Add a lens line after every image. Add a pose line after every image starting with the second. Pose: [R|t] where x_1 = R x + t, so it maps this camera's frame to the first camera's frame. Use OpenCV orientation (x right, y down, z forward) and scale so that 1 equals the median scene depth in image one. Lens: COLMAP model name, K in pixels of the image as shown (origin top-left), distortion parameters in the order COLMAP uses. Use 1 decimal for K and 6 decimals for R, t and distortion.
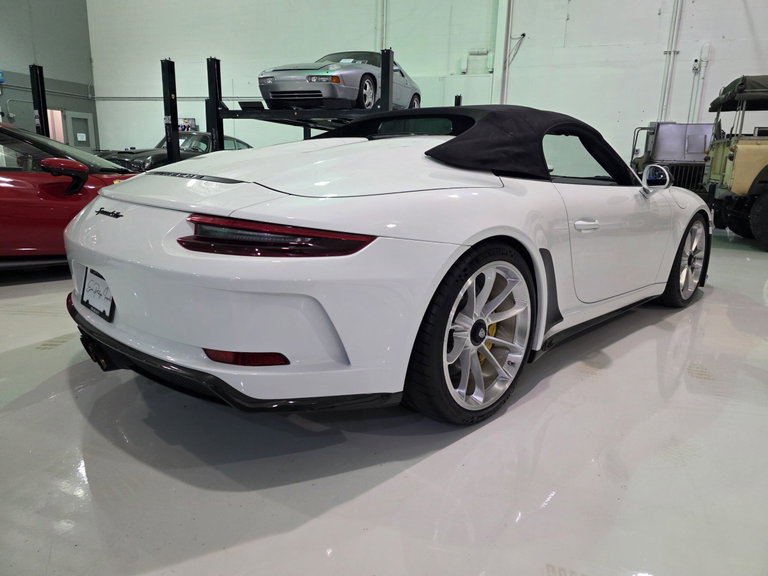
lens RADIAL K [[518.9, 0, 383.6], [0, 518.9, 286.1], [0, 0, 1]] dist [0.056494, -0.053041]
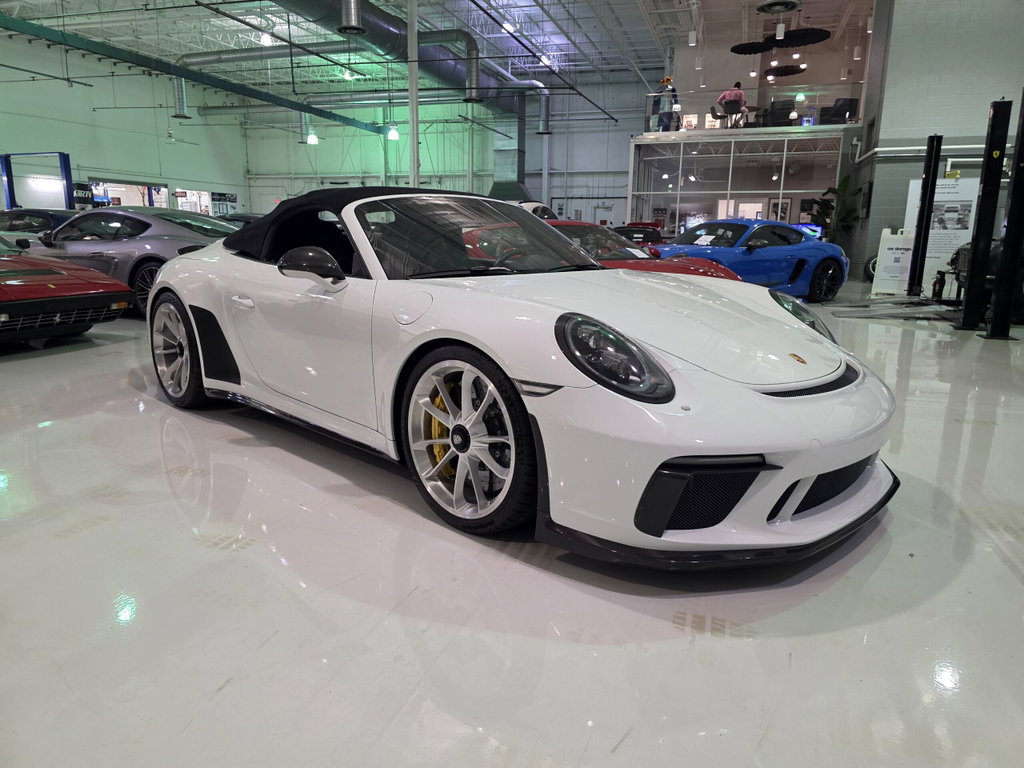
lens RADIAL K [[691.9, 0, 502.8], [0, 691.9, 386.1], [0, 0, 1]] dist [0.056494, -0.053041]
pose [[0.002432, 0.187331, -0.982294, 0.715225], [-0.237478, 0.954304, 0.181405, -0.132278], [0.971390, 0.232832, 0.046808, 0.584806]]
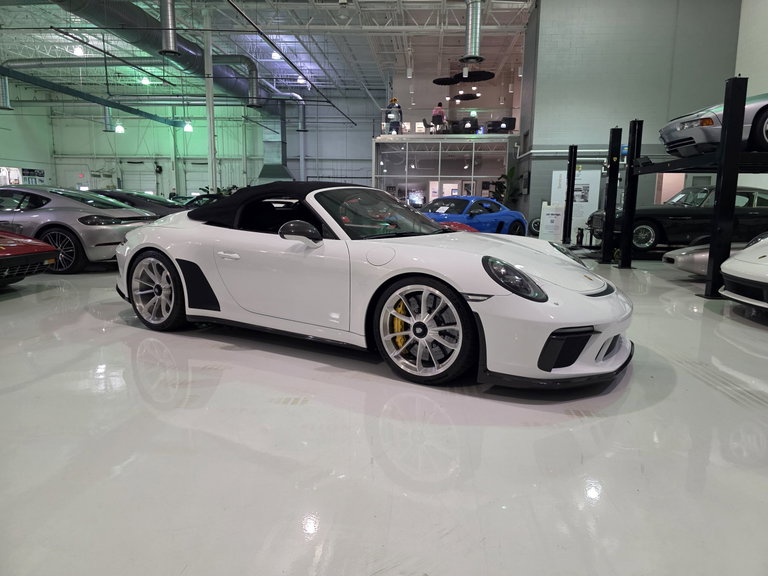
lens RADIAL K [[518.9, 0, 378.7], [0, 518.9, 286.3], [0, 0, 1]] dist [0.056494, -0.053041]
pose [[0.231000, 0.129143, -0.964345, 0.810982], [-0.225722, 0.971223, 0.075994, -0.098949], [0.946408, 0.200119, 0.253503, 0.412998]]
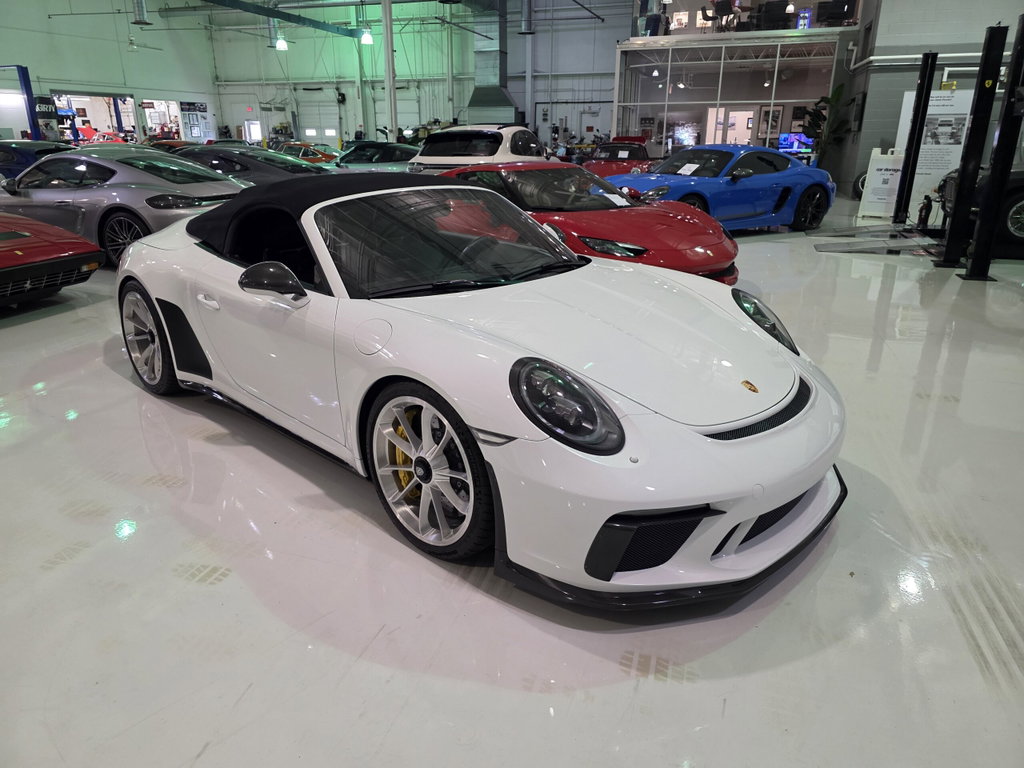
lens RADIAL K [[691.9, 0, 494.8], [0, 691.9, 381.1], [0, 0, 1]] dist [0.056494, -0.053041]
pose [[0.011807, 0.309361, -0.950871, 0.705535], [-0.221555, 0.928111, 0.299205, -0.204592], [0.975077, 0.207137, 0.079498, 0.584463]]
